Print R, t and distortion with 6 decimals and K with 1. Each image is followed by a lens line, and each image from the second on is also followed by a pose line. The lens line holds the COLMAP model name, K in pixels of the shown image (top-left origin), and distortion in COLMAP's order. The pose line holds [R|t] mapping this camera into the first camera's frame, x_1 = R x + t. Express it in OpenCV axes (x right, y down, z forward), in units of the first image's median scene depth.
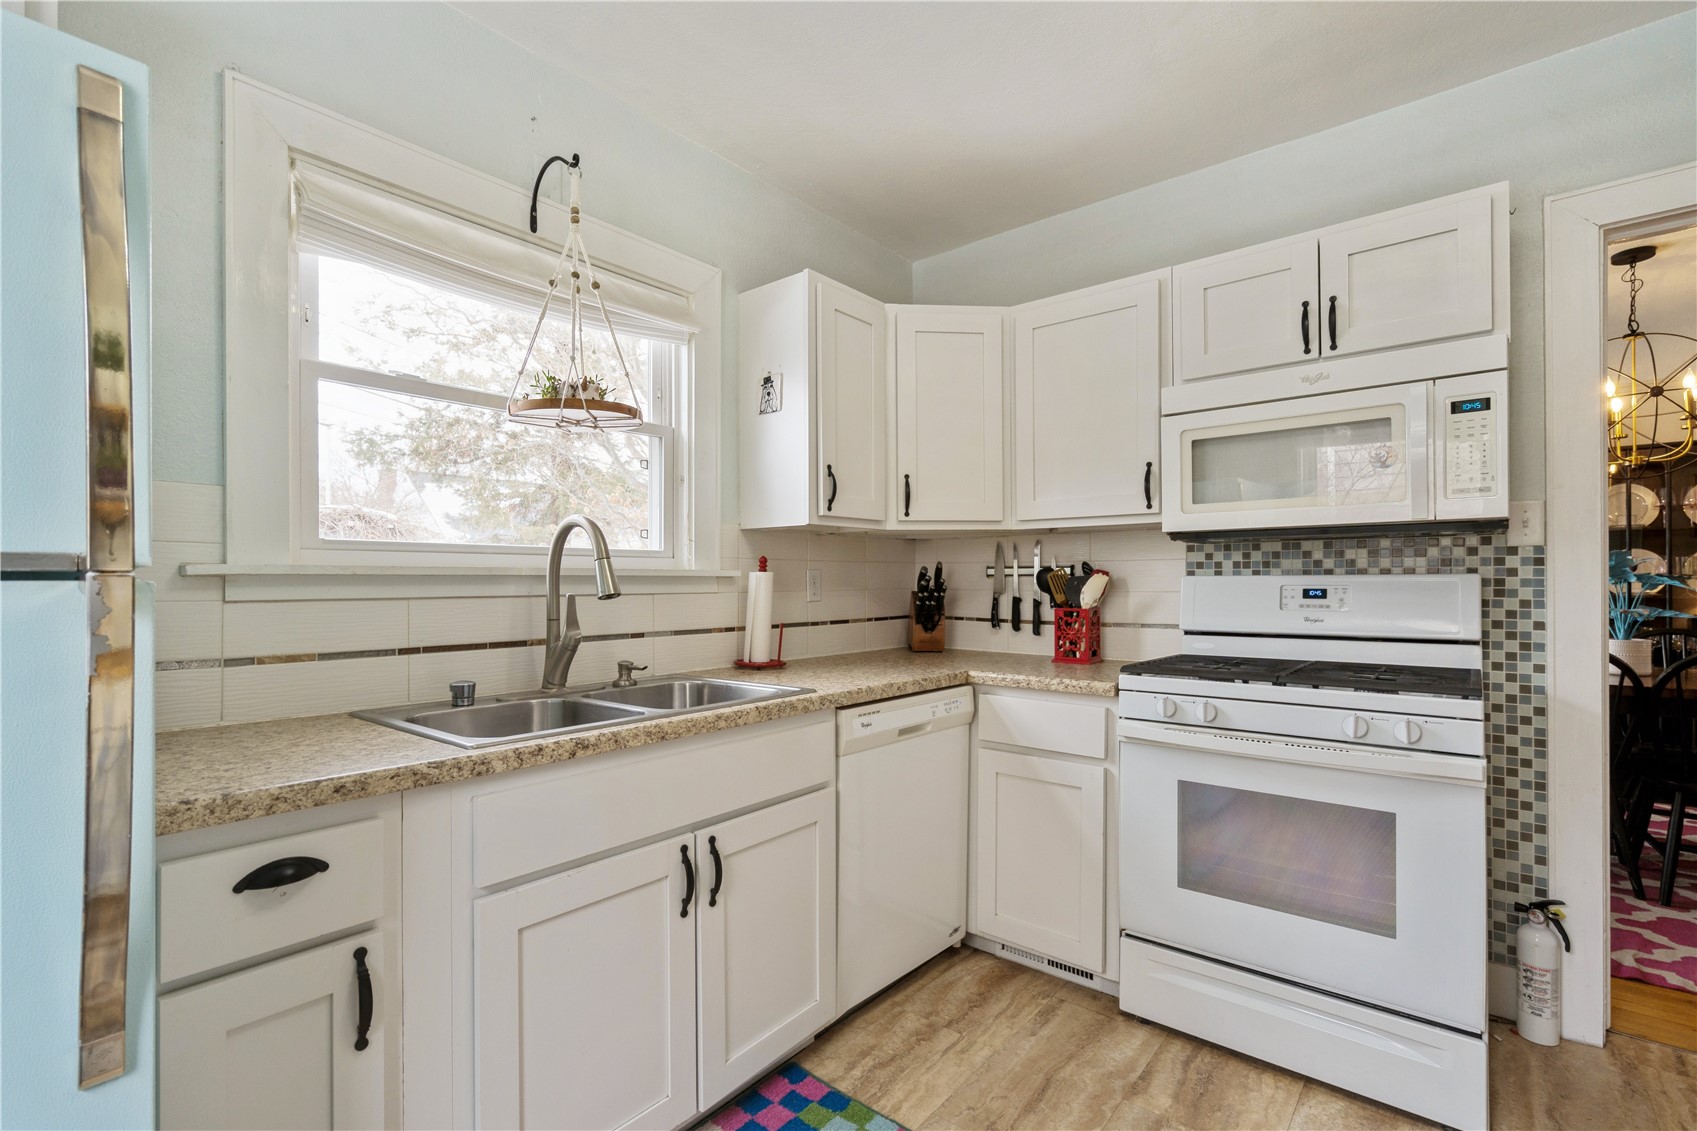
lens RADIAL K [[773.6, 0, 845.0], [0, 773.6, 576.1], [0, 0, 1]] dist [0.000192, 0.000107]
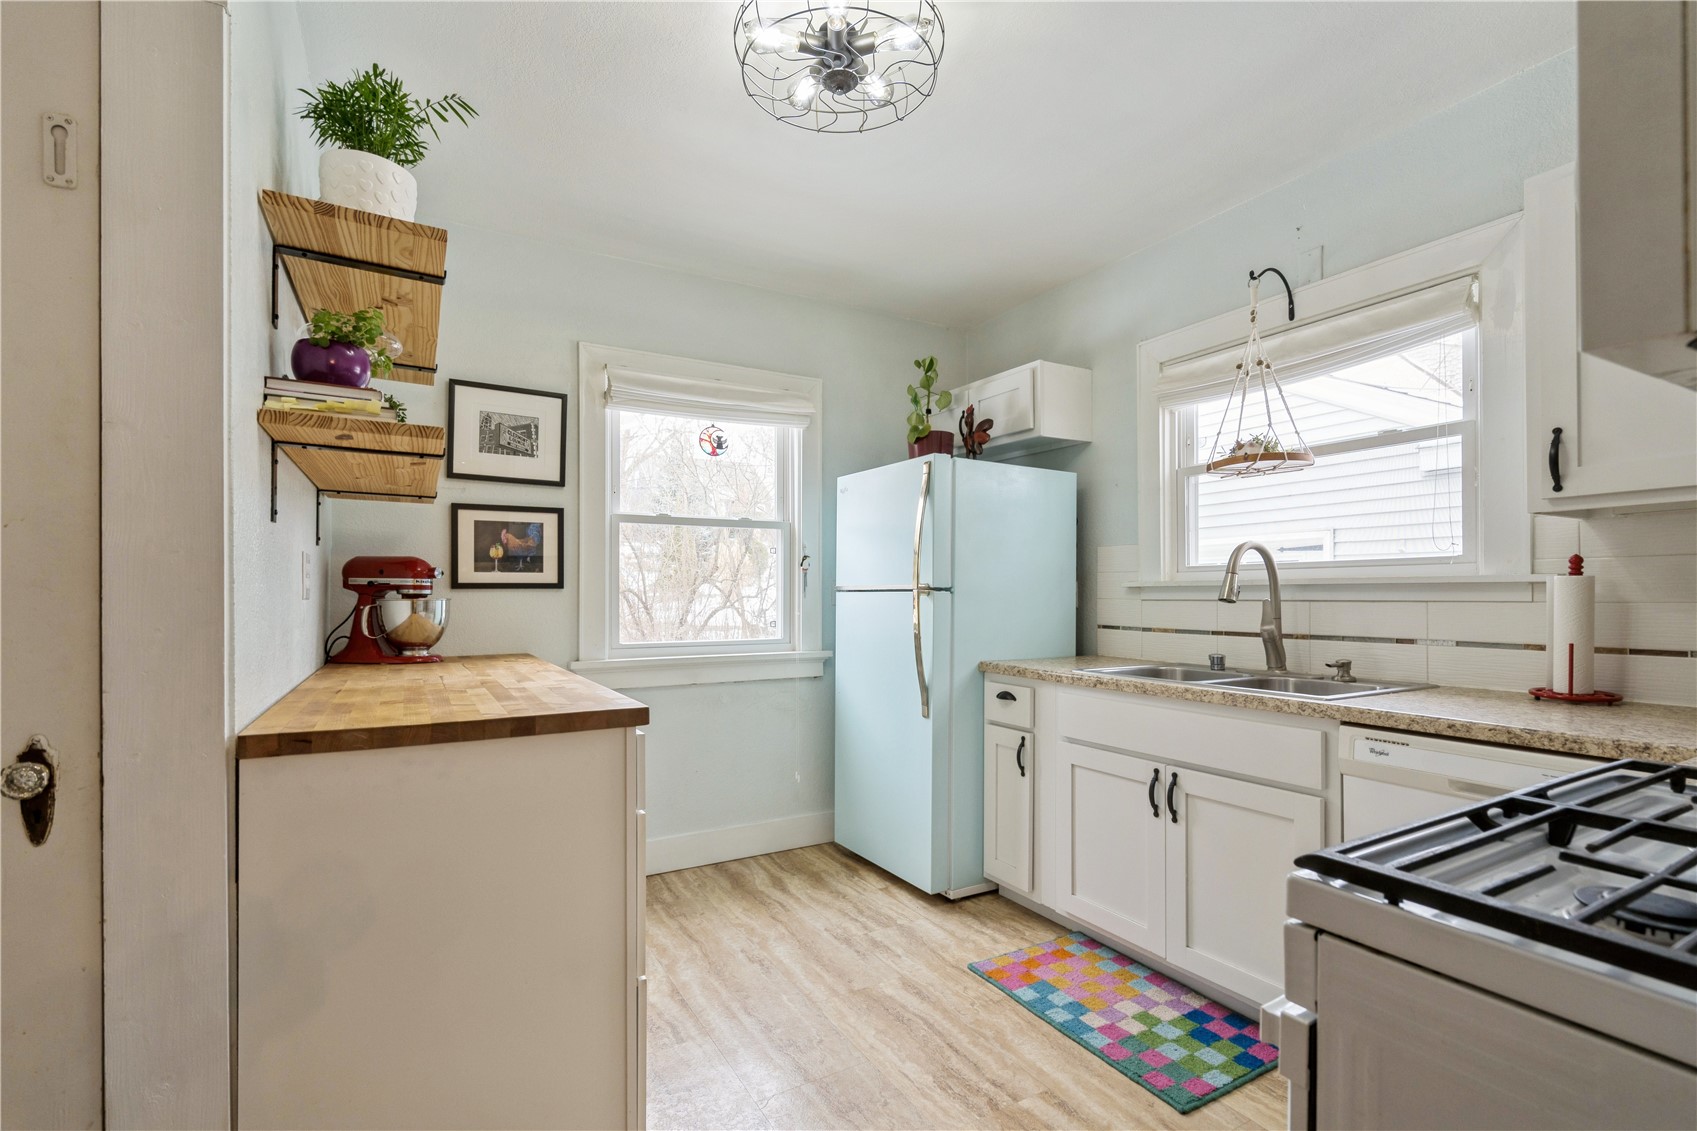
lens RADIAL K [[773.6, 0, 848.4], [0, 773.6, 580.9], [0, 0, 1]] dist [0.000192, 0.000107]
pose [[-0.349658, -0.010857, -0.936815, 1.198586], [0.009849, 0.999835, -0.015263, 0.005575], [0.936826, -0.014563, -0.349493, 0.841526]]
